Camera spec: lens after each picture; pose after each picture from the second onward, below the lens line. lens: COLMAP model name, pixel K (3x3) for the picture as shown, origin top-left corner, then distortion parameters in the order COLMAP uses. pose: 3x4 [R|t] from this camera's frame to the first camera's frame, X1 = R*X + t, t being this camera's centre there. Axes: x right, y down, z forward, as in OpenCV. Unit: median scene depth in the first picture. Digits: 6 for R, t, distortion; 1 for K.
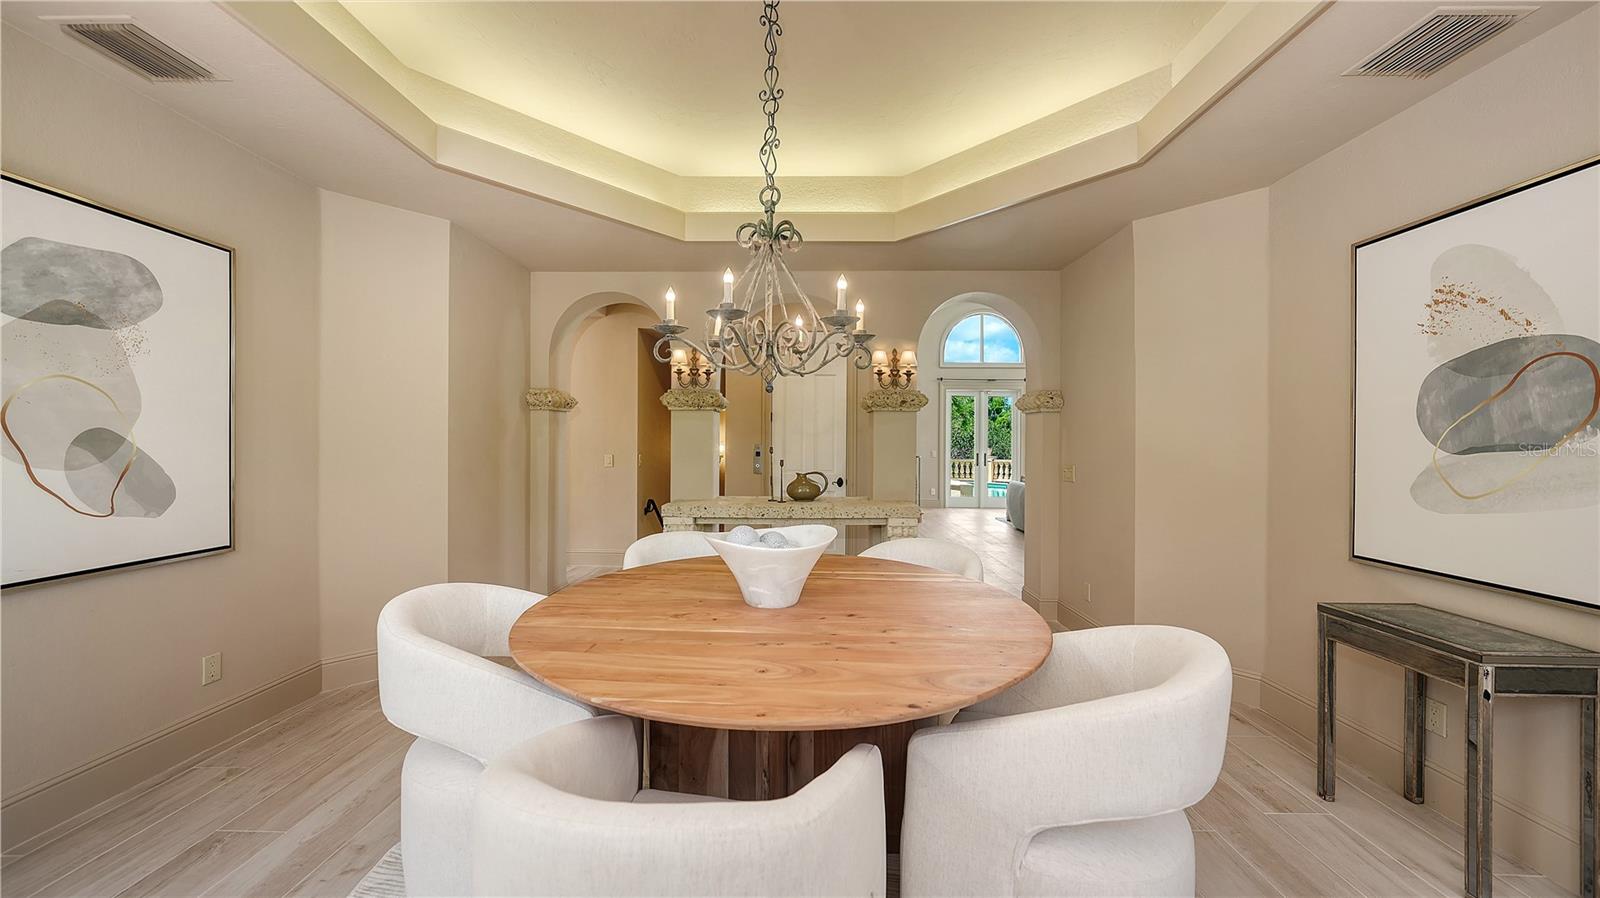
lens RADIAL K [[557.4, 0, 783.7], [0, 557.4, 449.9], [0, 0, 1]] dist [-0.003551, -0.000265]
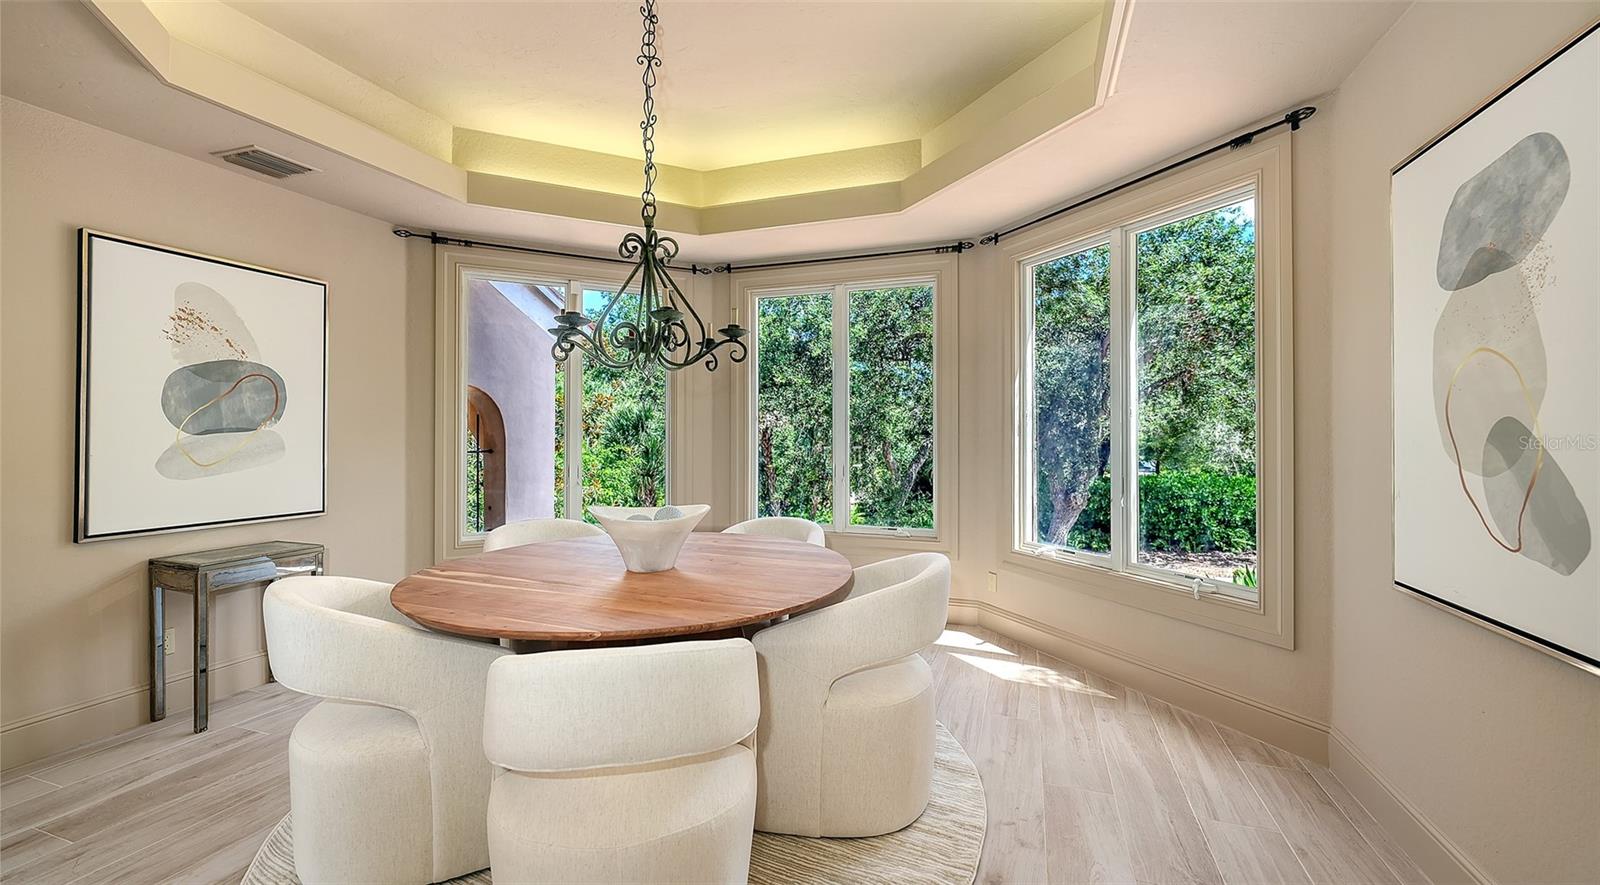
lens RADIAL K [[632.8, 0, 801.2], [0, 632.8, 431.2], [0, 0, 1]] dist [0.000049, 0.000005]
pose [[-0.957696, -0.008562, 0.287655, -0.655555], [-0.005586, 0.999922, 0.011164, -0.027046], [-0.287728, 0.009085, -0.957669, 2.042613]]
